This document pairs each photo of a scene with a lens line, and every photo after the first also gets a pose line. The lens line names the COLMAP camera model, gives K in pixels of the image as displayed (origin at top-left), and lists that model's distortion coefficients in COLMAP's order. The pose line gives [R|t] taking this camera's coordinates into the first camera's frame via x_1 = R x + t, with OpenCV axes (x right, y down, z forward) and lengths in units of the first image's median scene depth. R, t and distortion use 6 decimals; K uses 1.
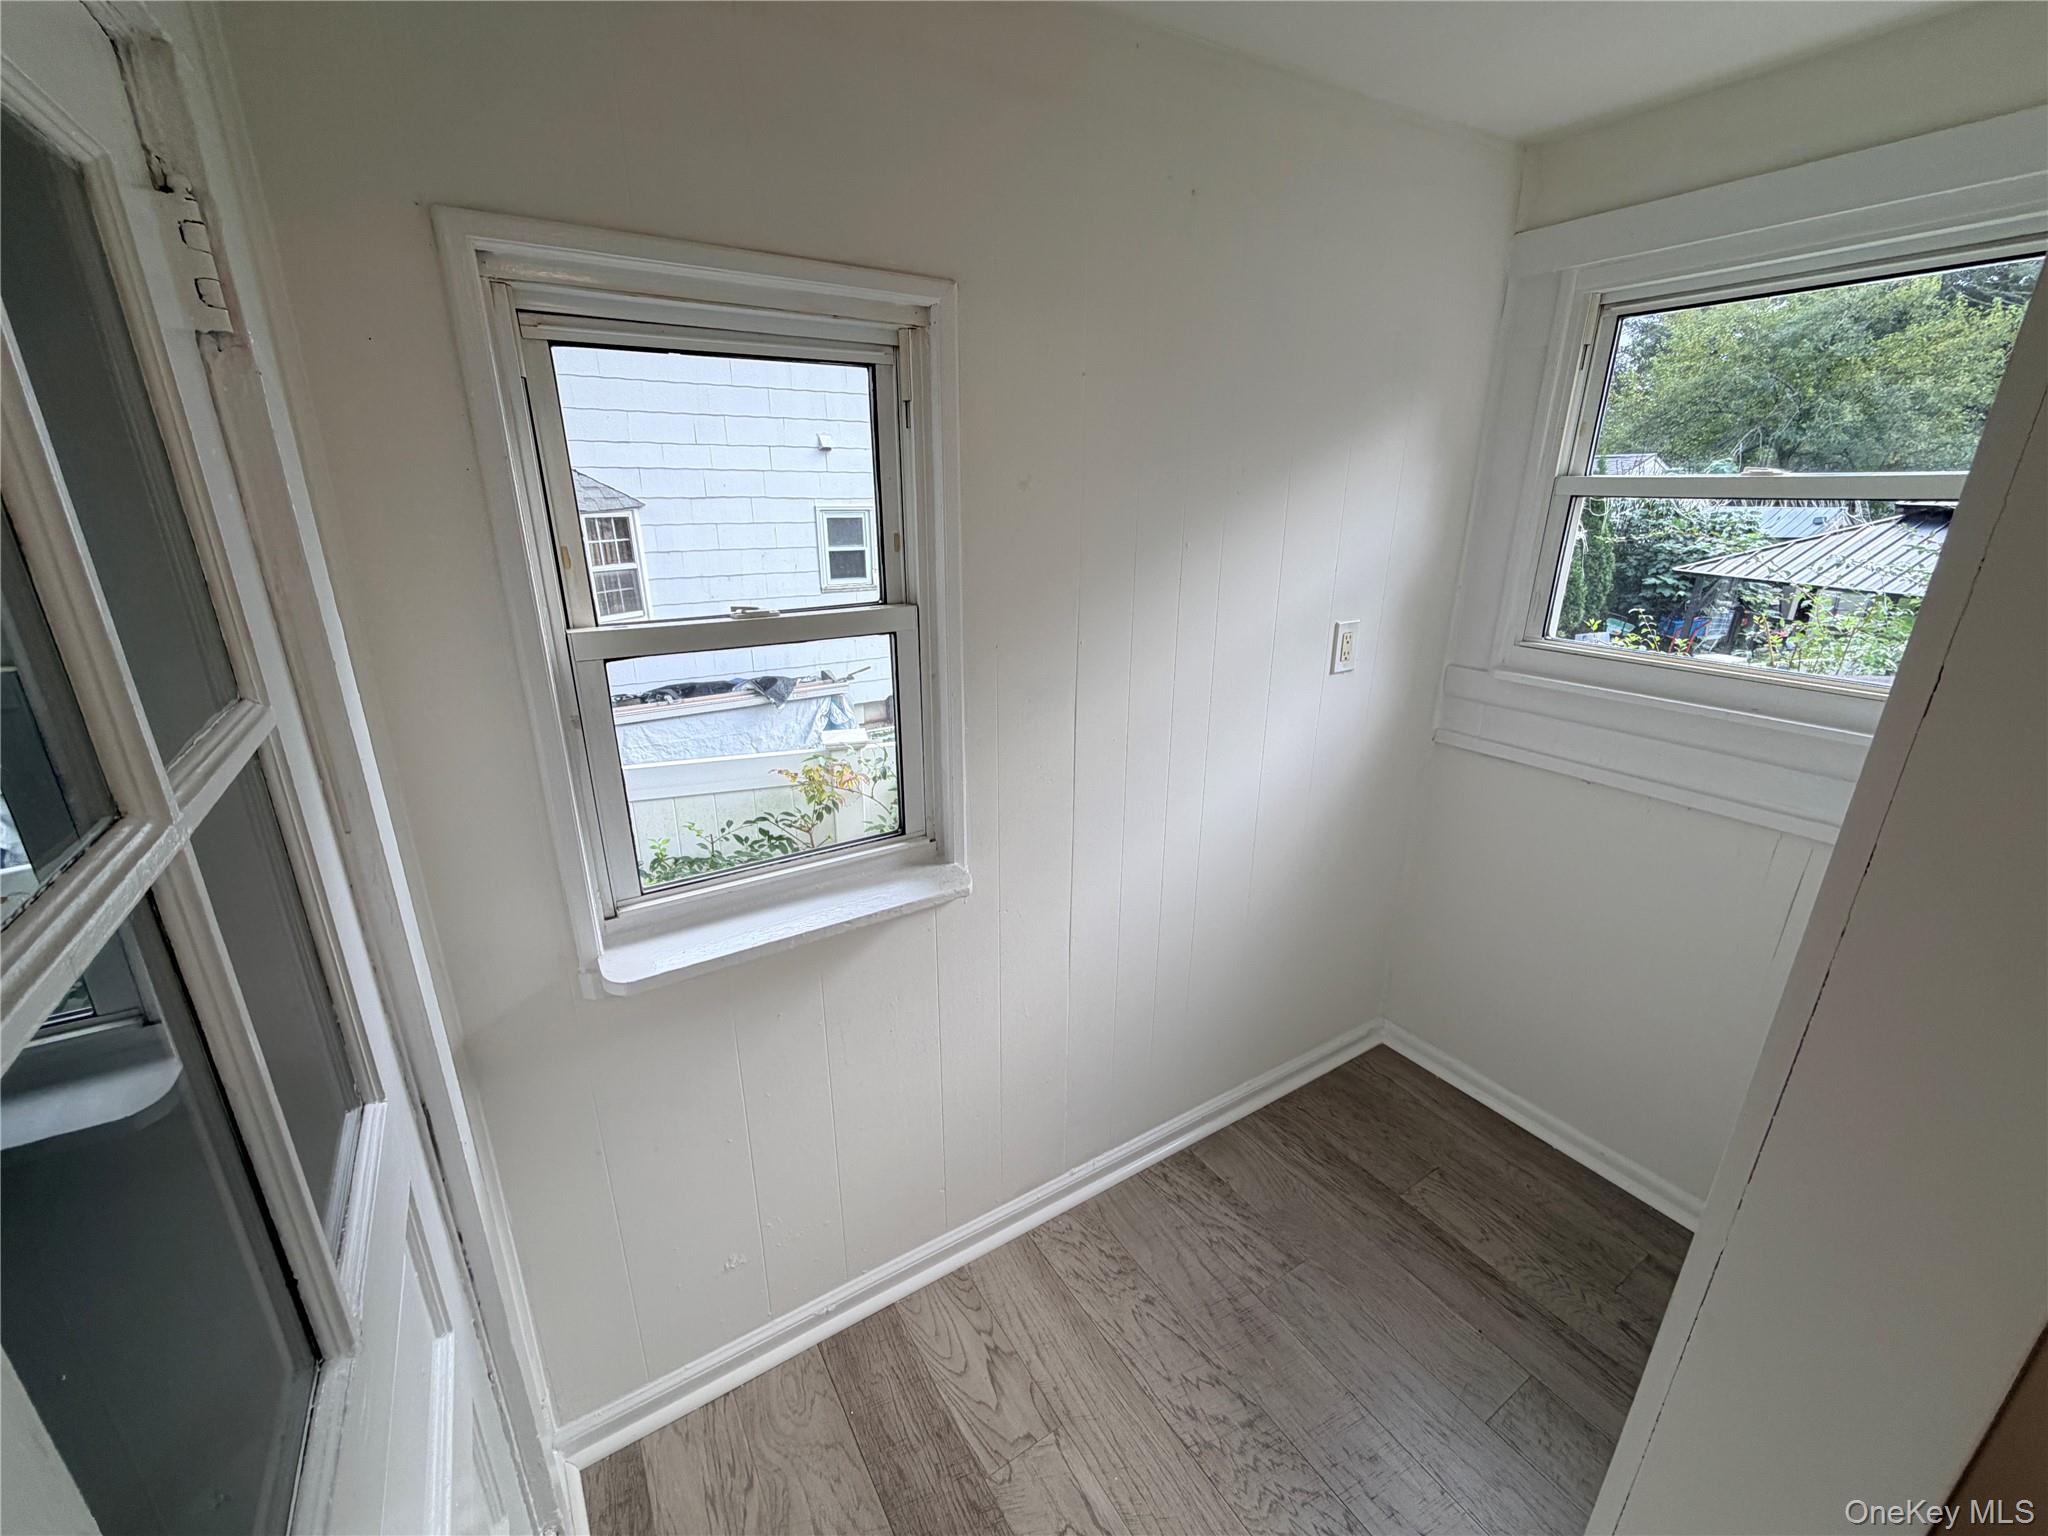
lens RADIAL K [[815.0, 0, 1020.0], [0, 815.0, 763.9], [0, 0, 1]] dist [0.001351, 0.000039]
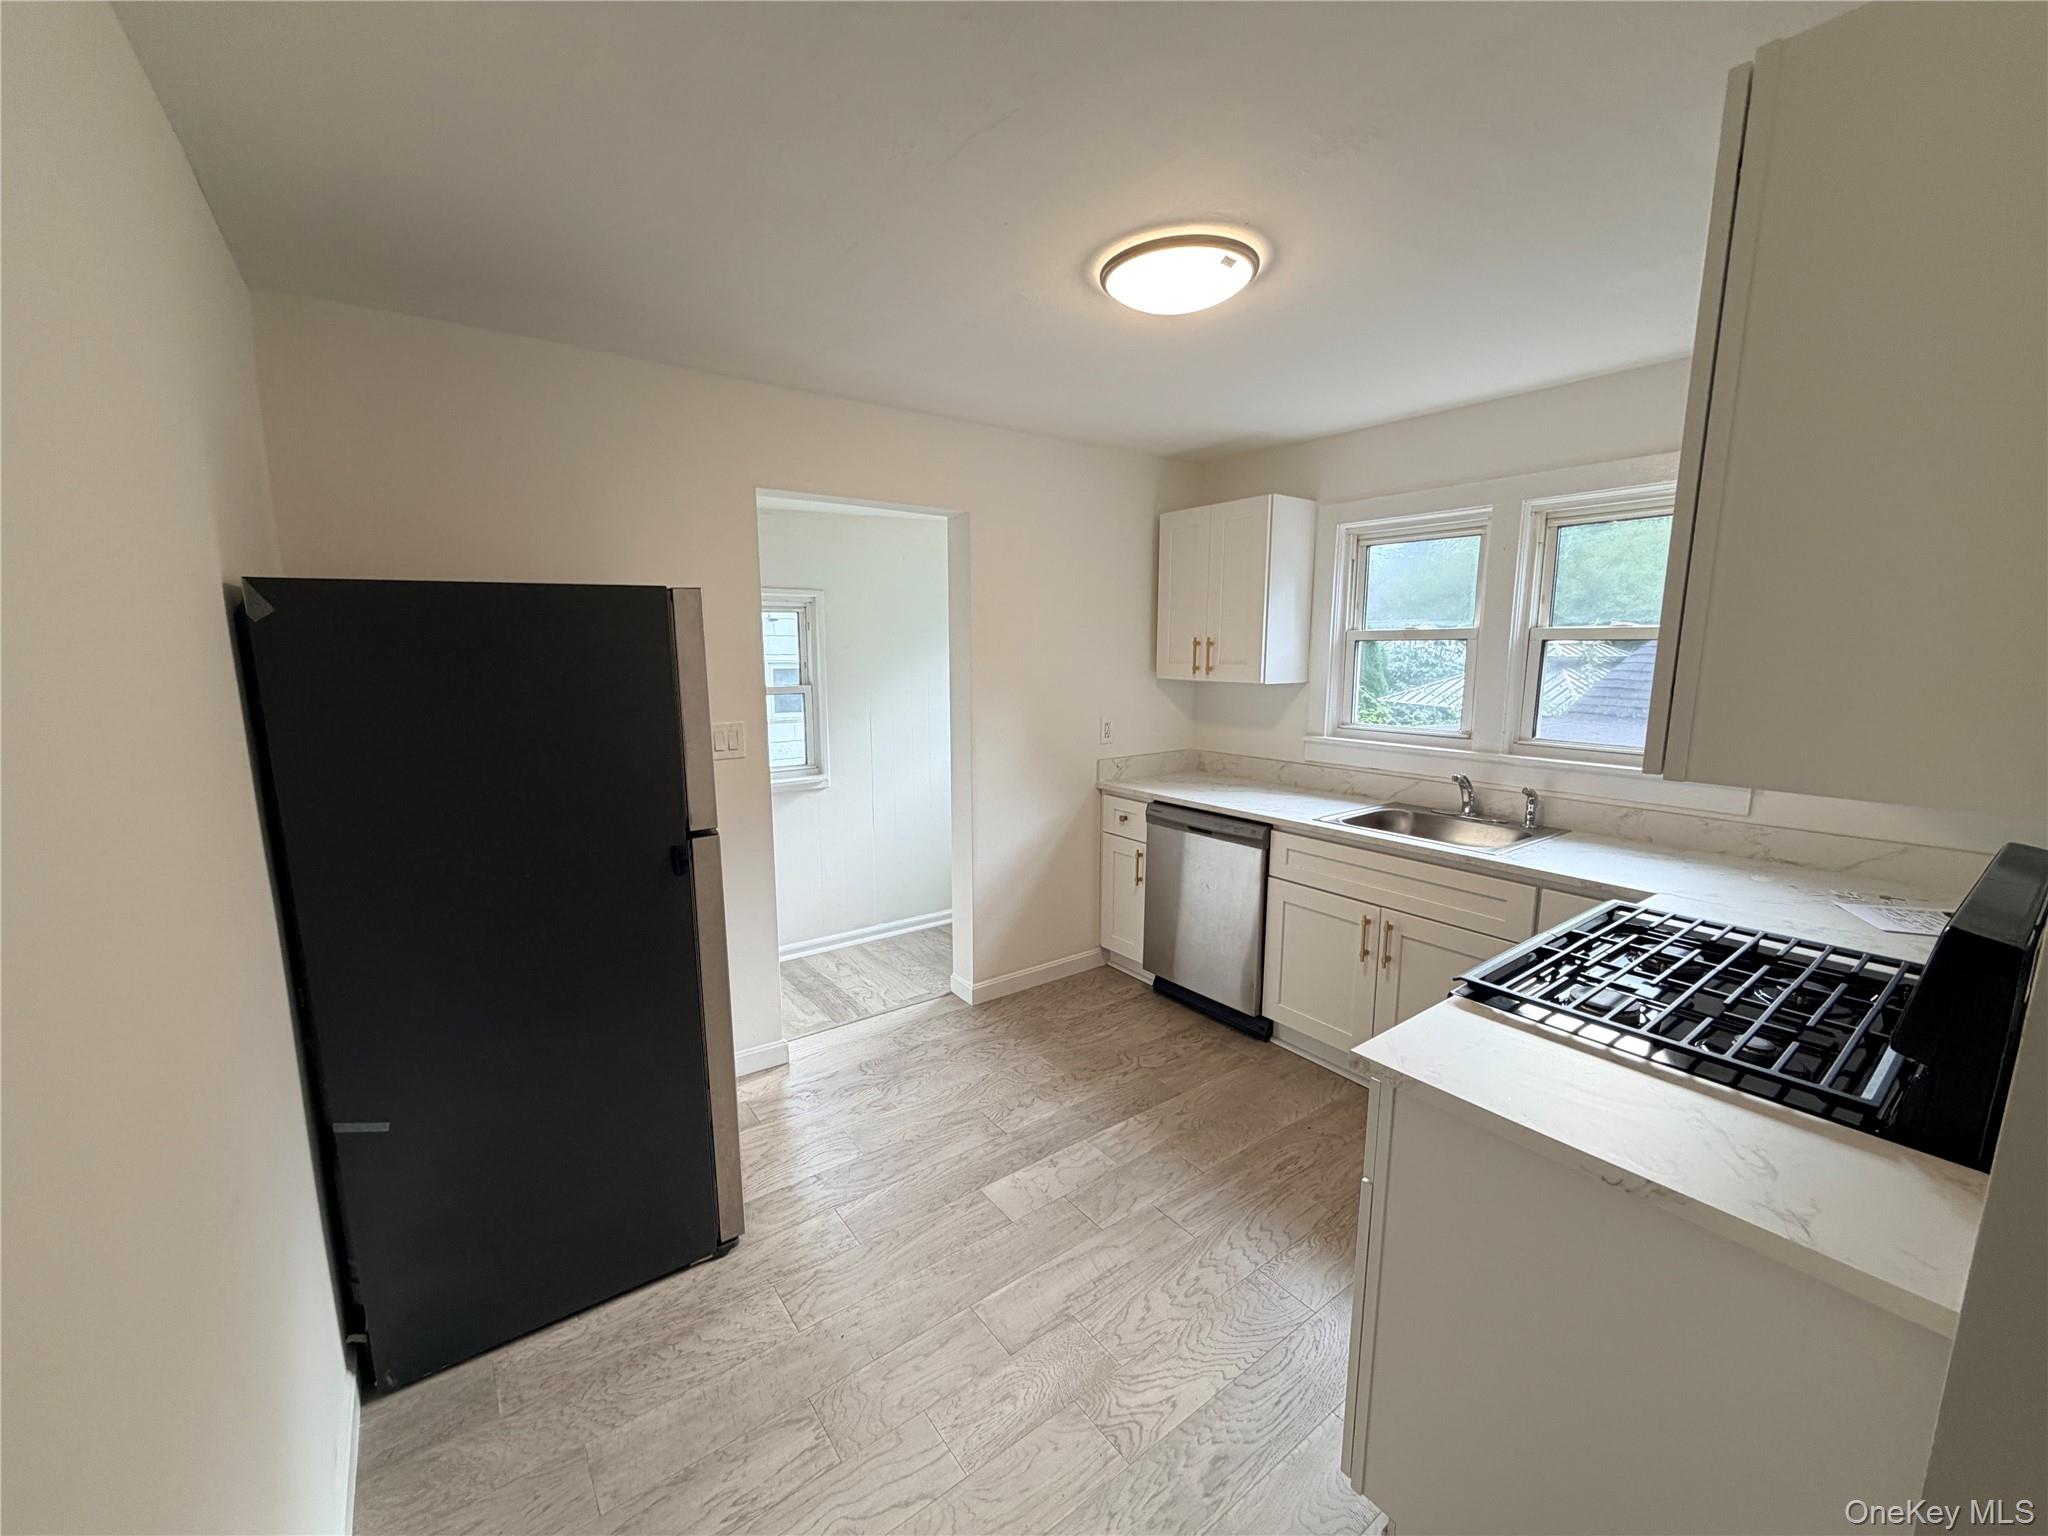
lens RADIAL K [[815.0, 0, 1025.4], [0, 815.0, 776.7], [0, 0, 1]] dist [0.001351, 0.000039]
pose [[0.996802, -0.012508, 0.078932, 0.400412], [0.025078, 0.986744, -0.160334, 0.610195], [-0.075880, 0.161801, 0.983902, -1.886019]]
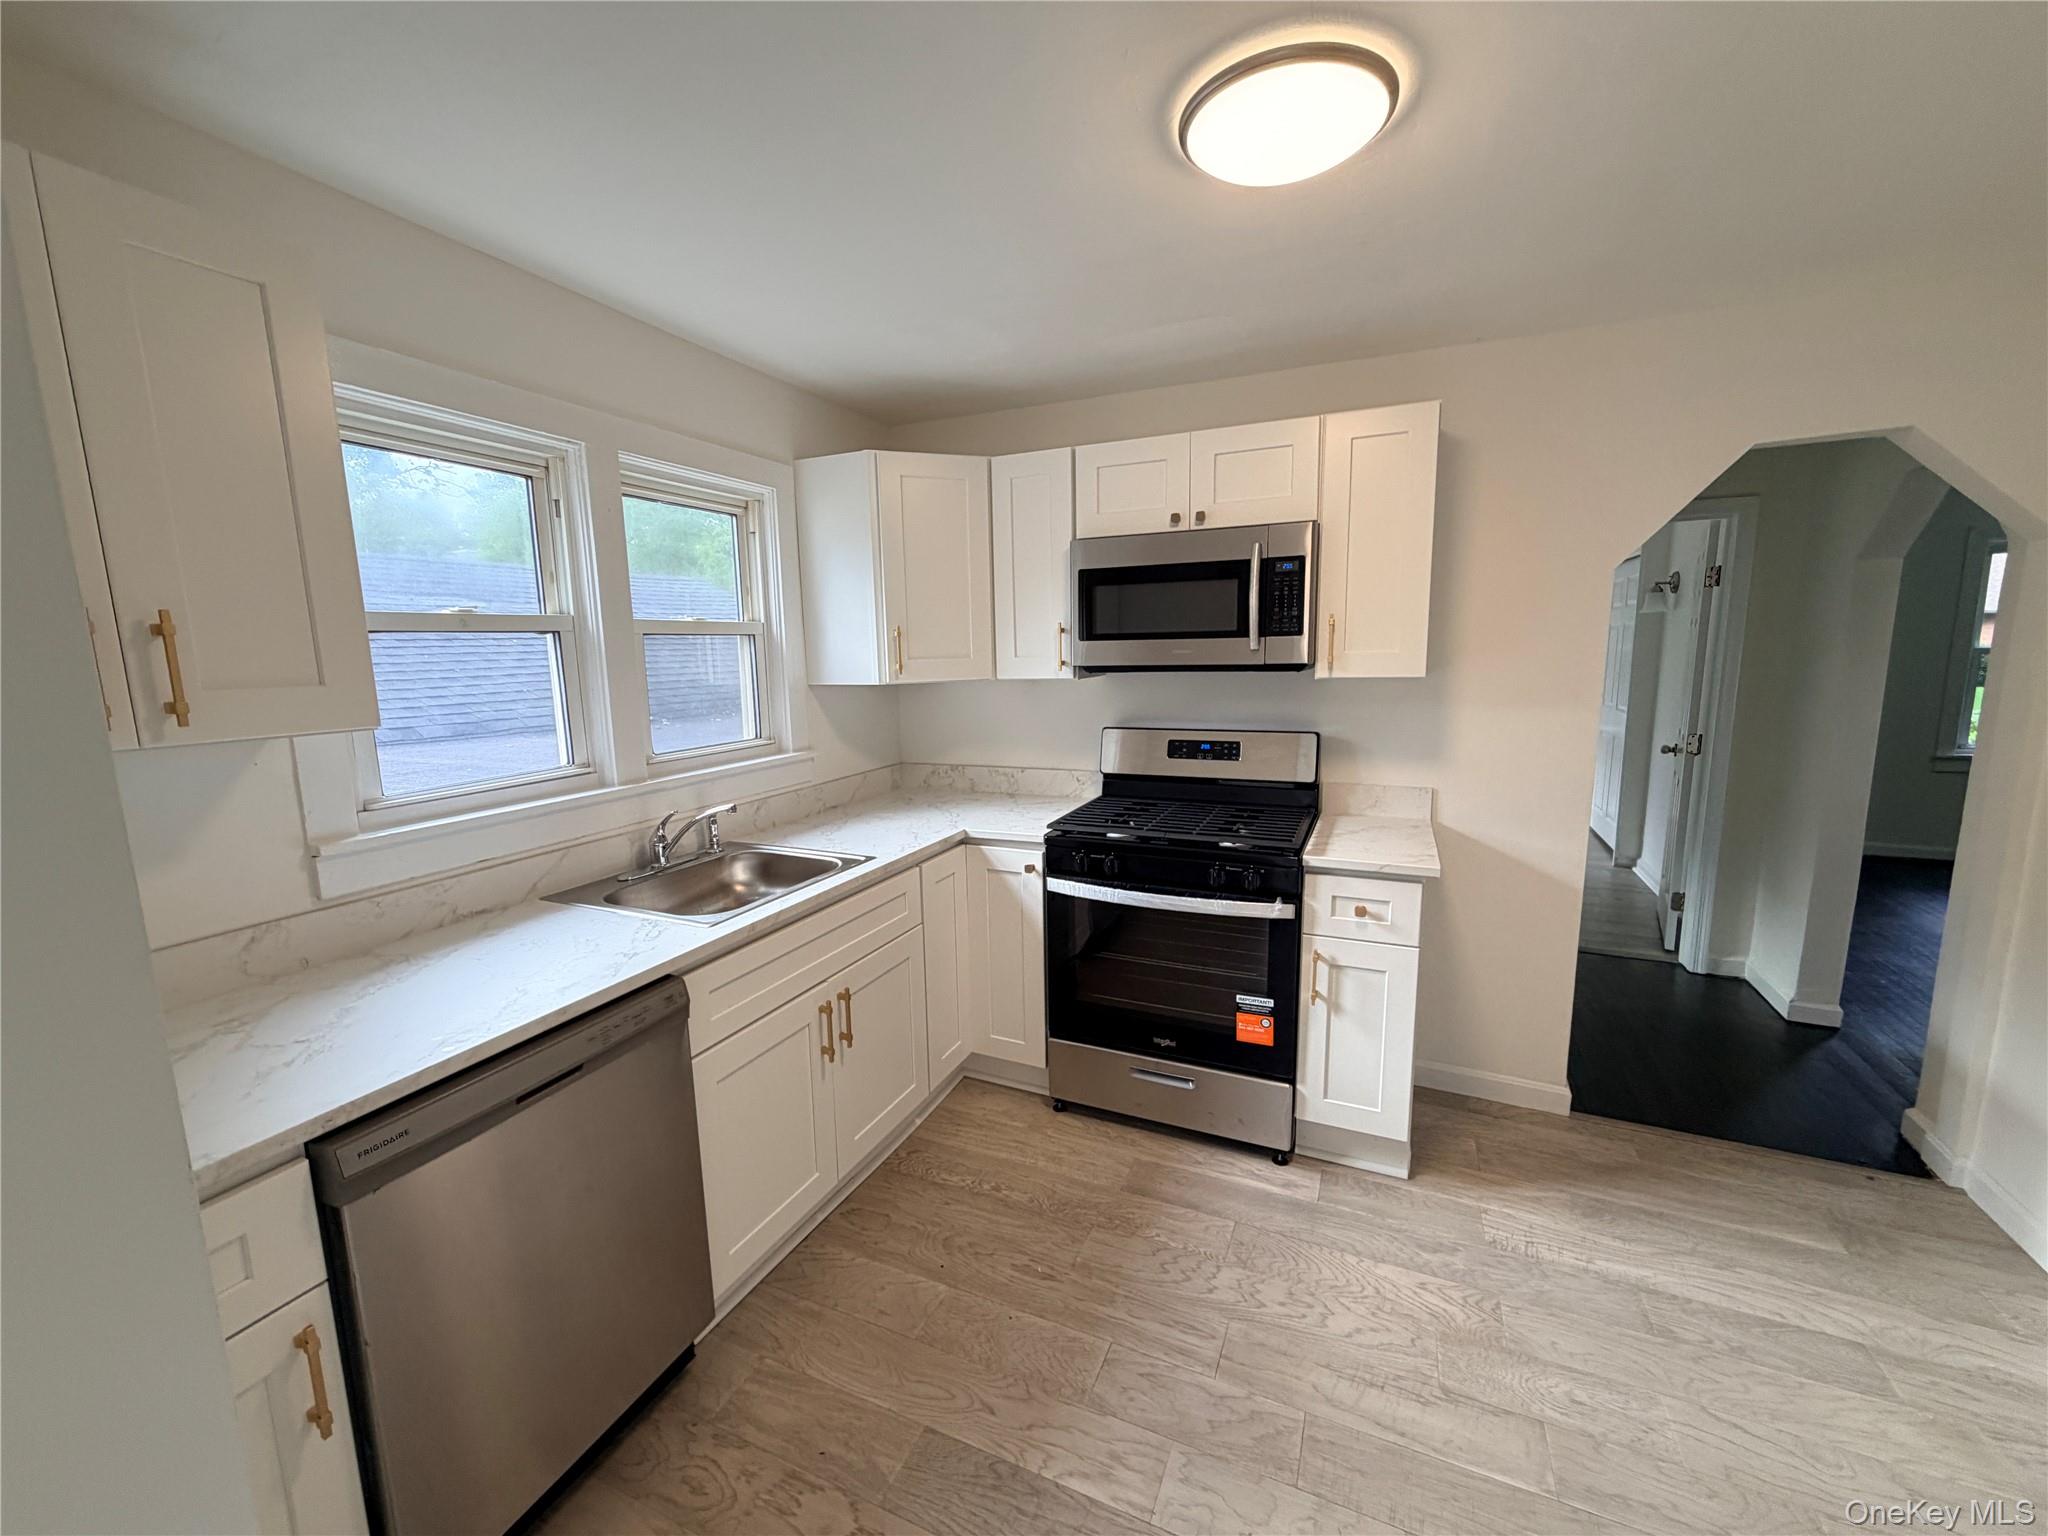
lens RADIAL K [[815.0, 0, 1022.7], [0, 815.0, 768.2], [0, 0, 1]] dist [0.001351, 0.000039]
pose [[-0.546925, -0.113217, 0.829491, -0.604790], [0.284675, 0.906621, 0.311445, -1.234015], [-0.787295, 0.406472, -0.463624, 3.855456]]
